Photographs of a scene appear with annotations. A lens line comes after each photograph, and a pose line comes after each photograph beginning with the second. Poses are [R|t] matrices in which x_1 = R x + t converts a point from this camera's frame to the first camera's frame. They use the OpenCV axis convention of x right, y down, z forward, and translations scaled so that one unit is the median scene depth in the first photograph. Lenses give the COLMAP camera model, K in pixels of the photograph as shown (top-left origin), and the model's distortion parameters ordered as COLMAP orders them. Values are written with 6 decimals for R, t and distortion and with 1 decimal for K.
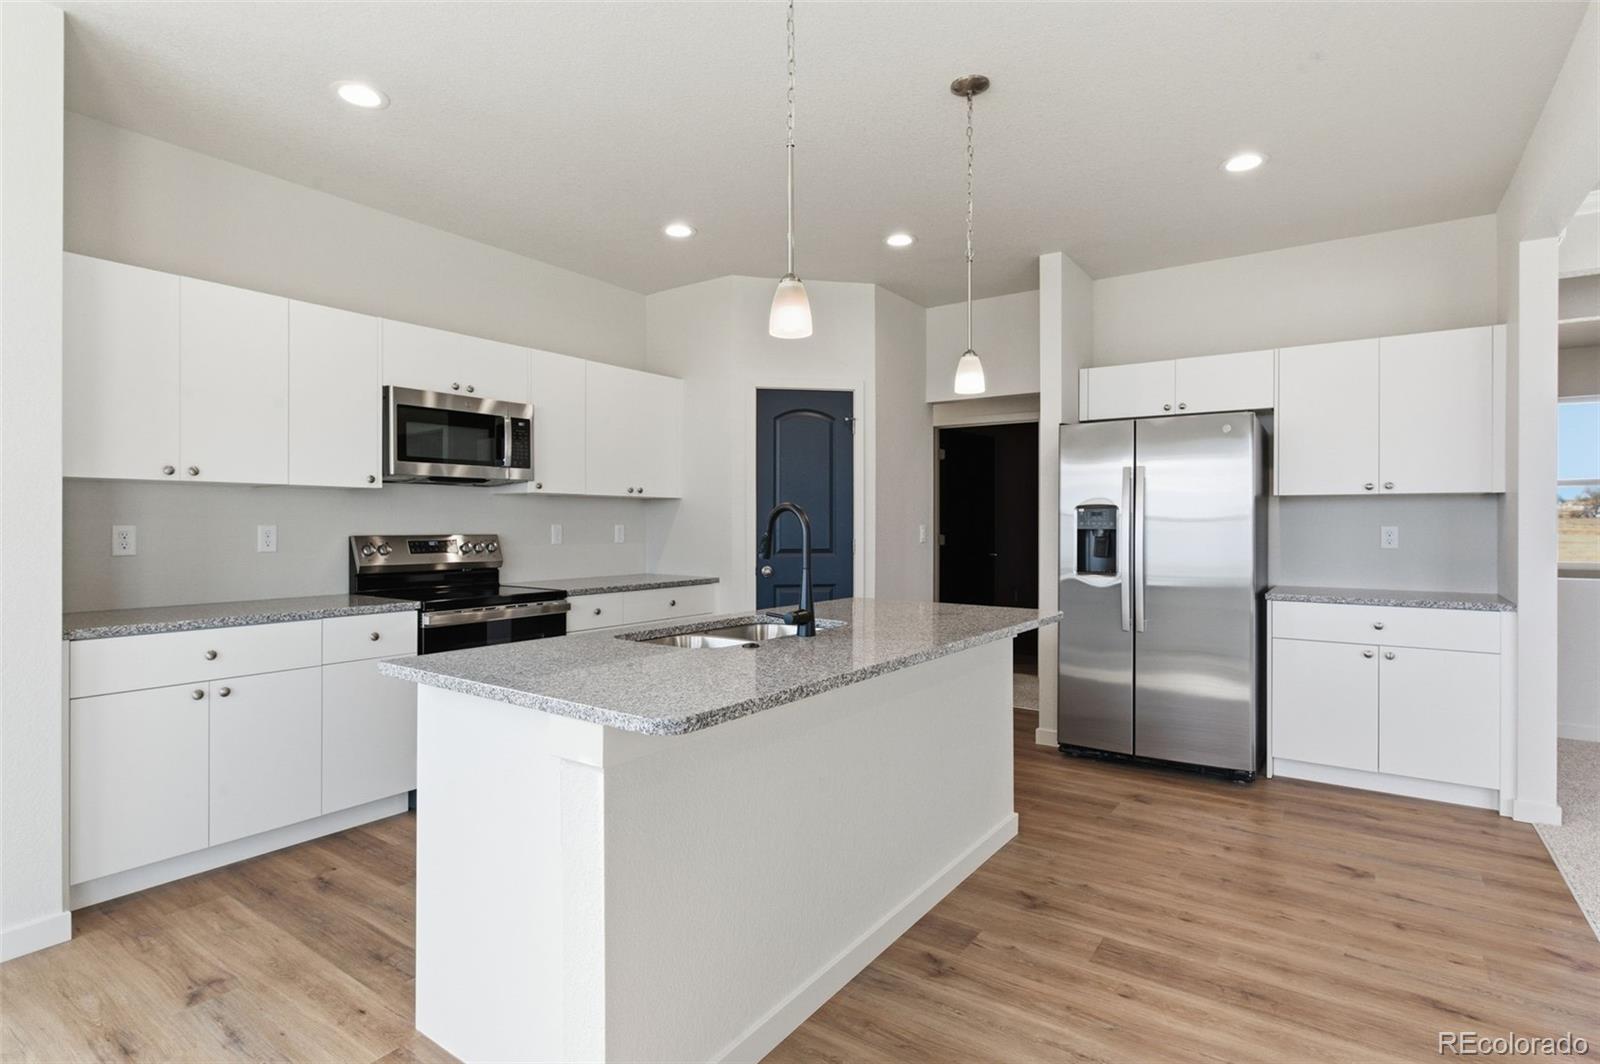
lens RADIAL K [[795.7, 0, 797.2], [0, 795.7, 526.8], [0, 0, 1]] dist [-0.005278, -0.001616]
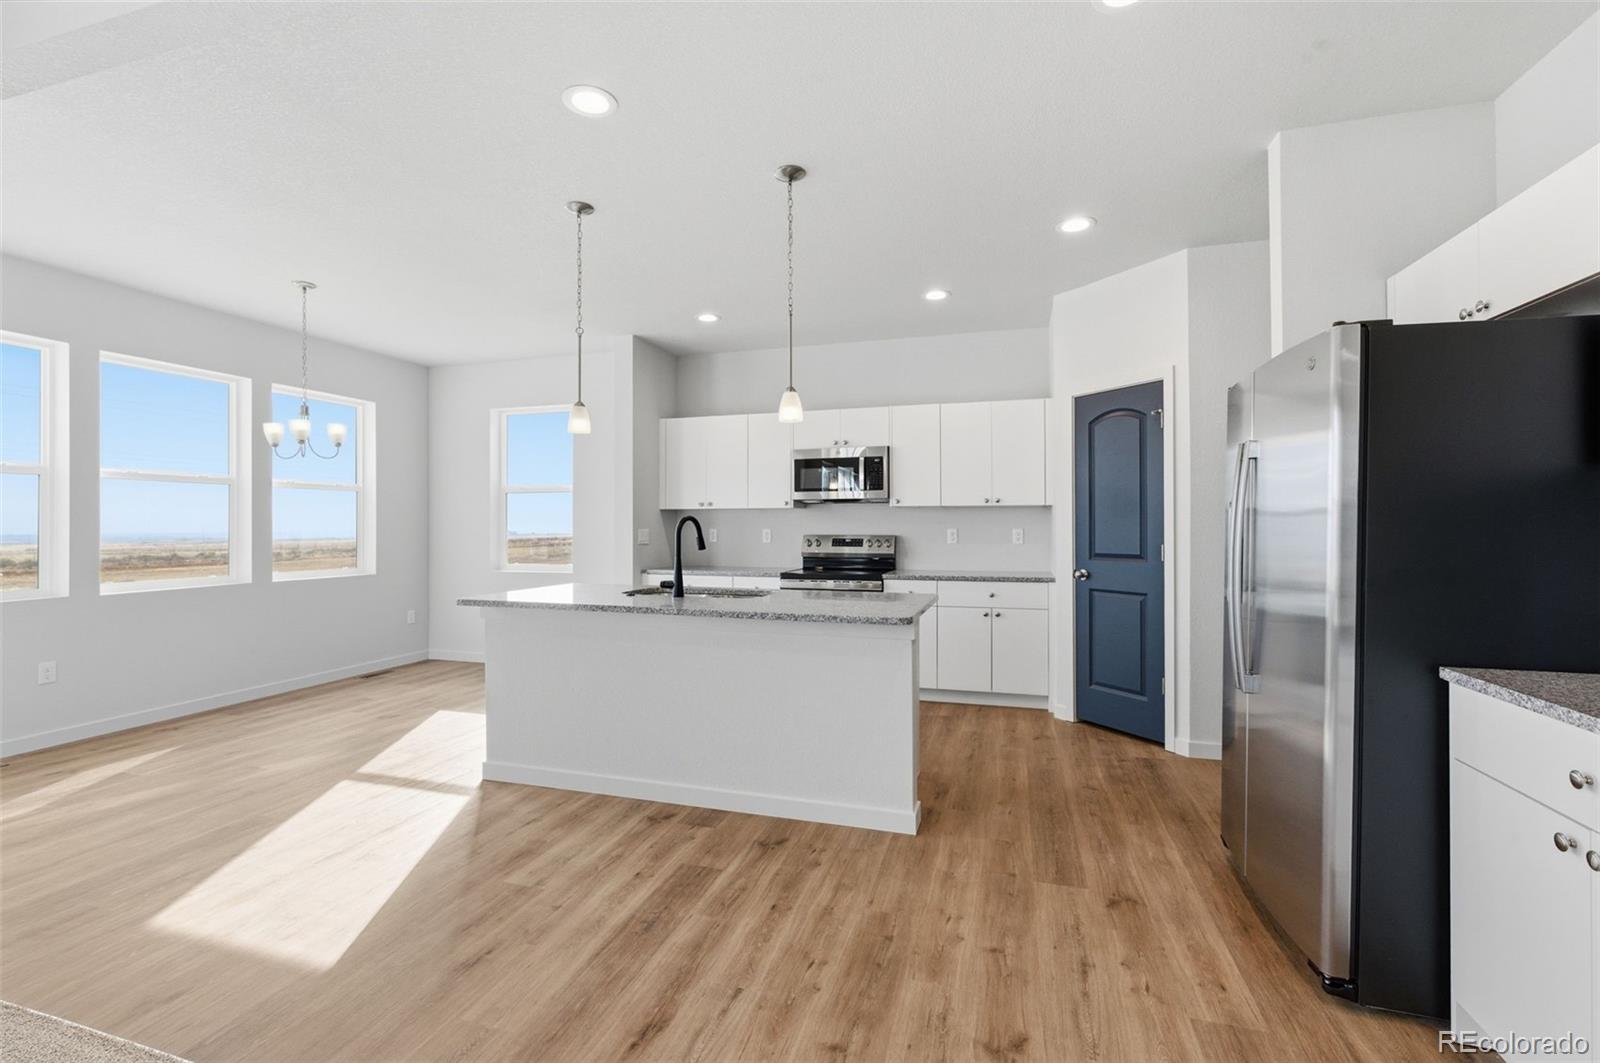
lens RADIAL K [[709.6, 0, 799.5], [0, 709.6, 527.9], [0, 0, 1]] dist [0.000265, 0.000419]
pose [[0.313705, -0.000457, -0.949520, 1.017346], [-0.002264, 0.999997, -0.001230, -0.002785], [0.949518, 0.002536, 0.313703, 0.538859]]
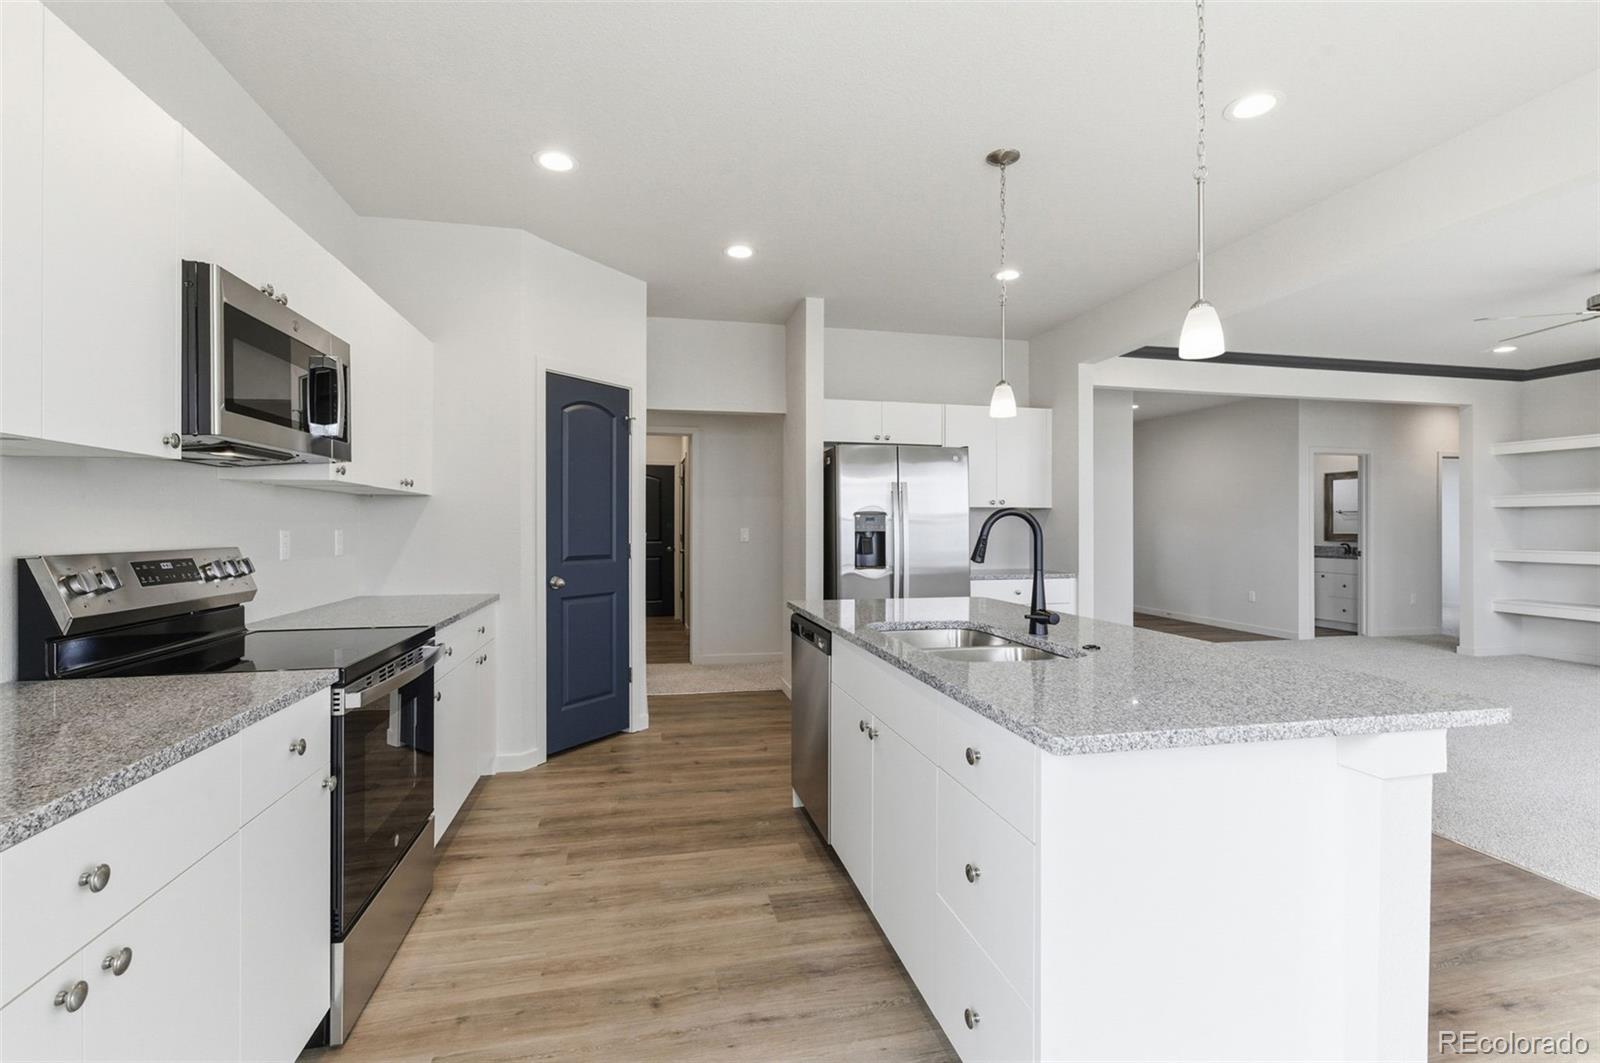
lens RADIAL K [[702.3, 0, 792.7], [0, 702.3, 525.8], [0, 0, 1]] dist [-0.003137, -0.000286]
pose [[0.680760, -0.000456, 0.732506, -0.607676], [0.004310, 0.999985, -0.003383, -0.003300], [-0.732494, 0.005460, 0.680752, 0.418797]]
